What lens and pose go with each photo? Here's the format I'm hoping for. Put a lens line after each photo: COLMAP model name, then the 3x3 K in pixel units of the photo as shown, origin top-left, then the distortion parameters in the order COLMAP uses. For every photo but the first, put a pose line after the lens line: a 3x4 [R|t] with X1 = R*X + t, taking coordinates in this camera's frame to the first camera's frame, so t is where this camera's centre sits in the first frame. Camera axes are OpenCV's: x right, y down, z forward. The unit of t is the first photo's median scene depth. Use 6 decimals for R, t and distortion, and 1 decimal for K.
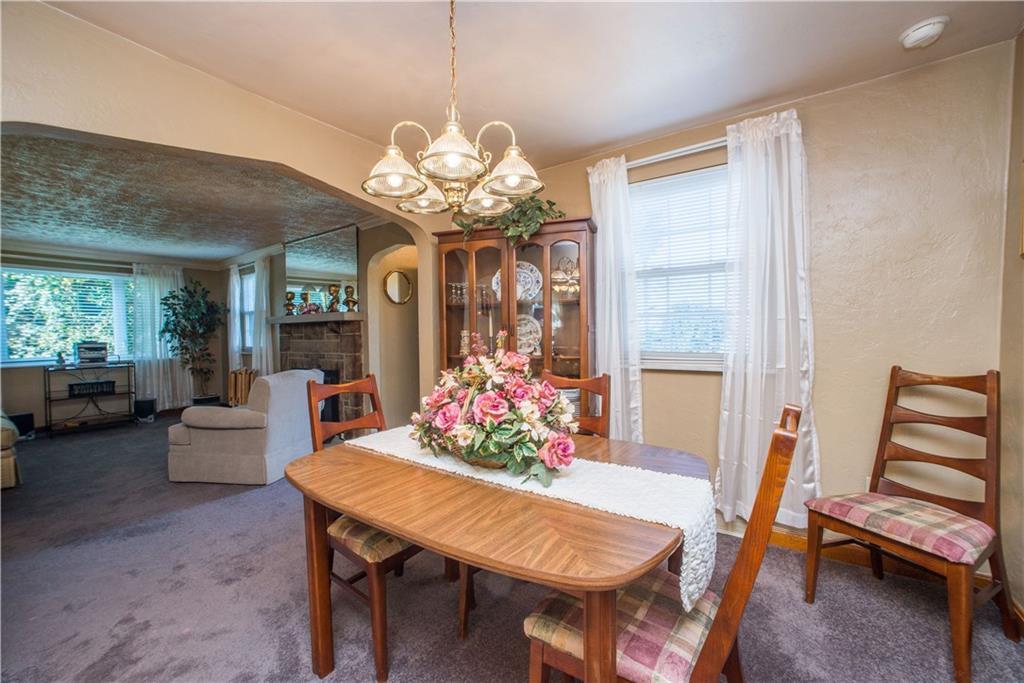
lens RADIAL K [[417.5, 0, 514.9], [0, 417.5, 342.8], [0, 0, 1]] dist [-0.038222, 0.020483]
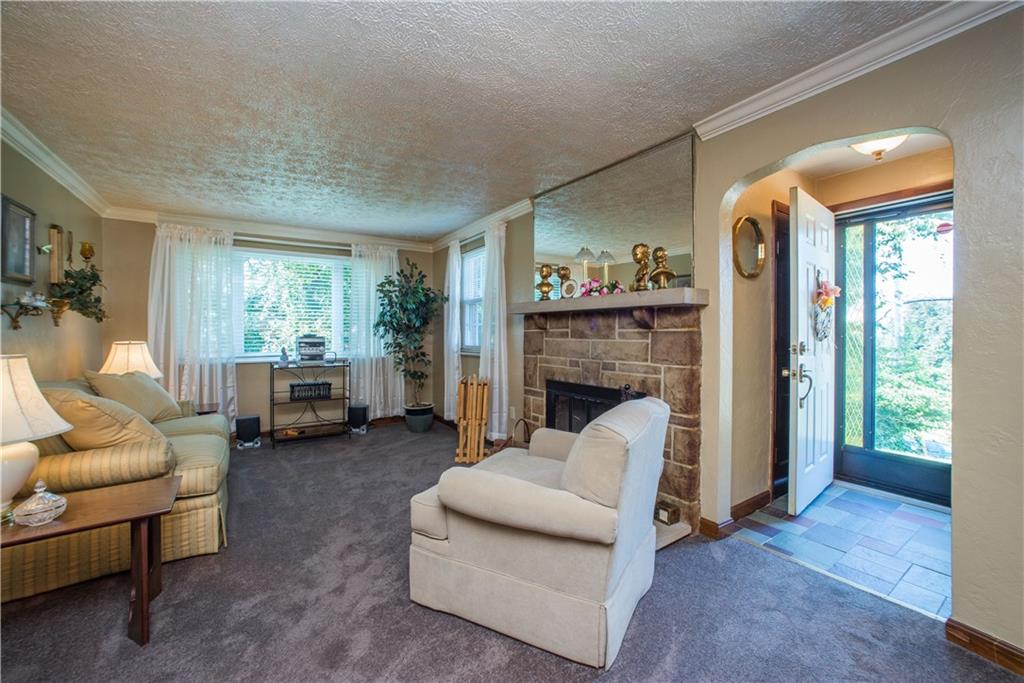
lens RADIAL K [[420.4, 0, 509.1], [0, 420.4, 331.4], [0, 0, 1]] dist [-0.044363, 0.020362]
pose [[0.933813, 0.013664, -0.357501, -0.311447], [-0.023418, 0.999462, -0.022969, -0.000814], [0.356995, 0.029821, 0.933630, 0.310135]]
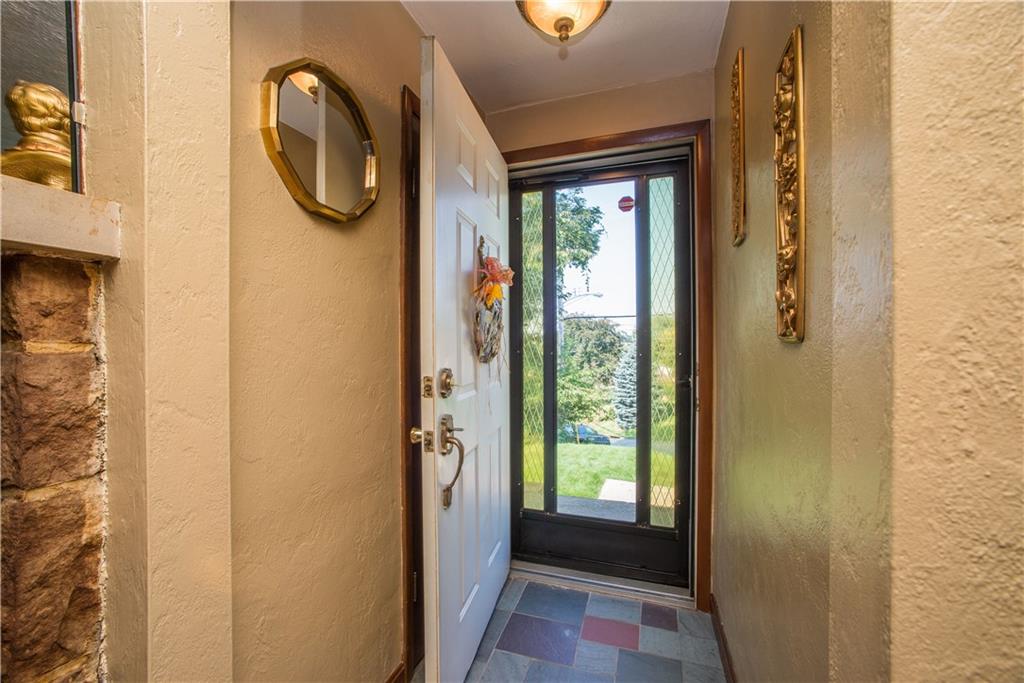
lens RADIAL K [[420.4, 0, 509.1], [0, 420.4, 331.4], [0, 0, 1]] dist [-0.044363, 0.020362]
pose [[0.962598, 0.012310, 0.270653, -0.202507], [0.003274, 0.998366, -0.057053, -0.014079], [-0.270913, 0.055805, 0.960985, 0.623926]]
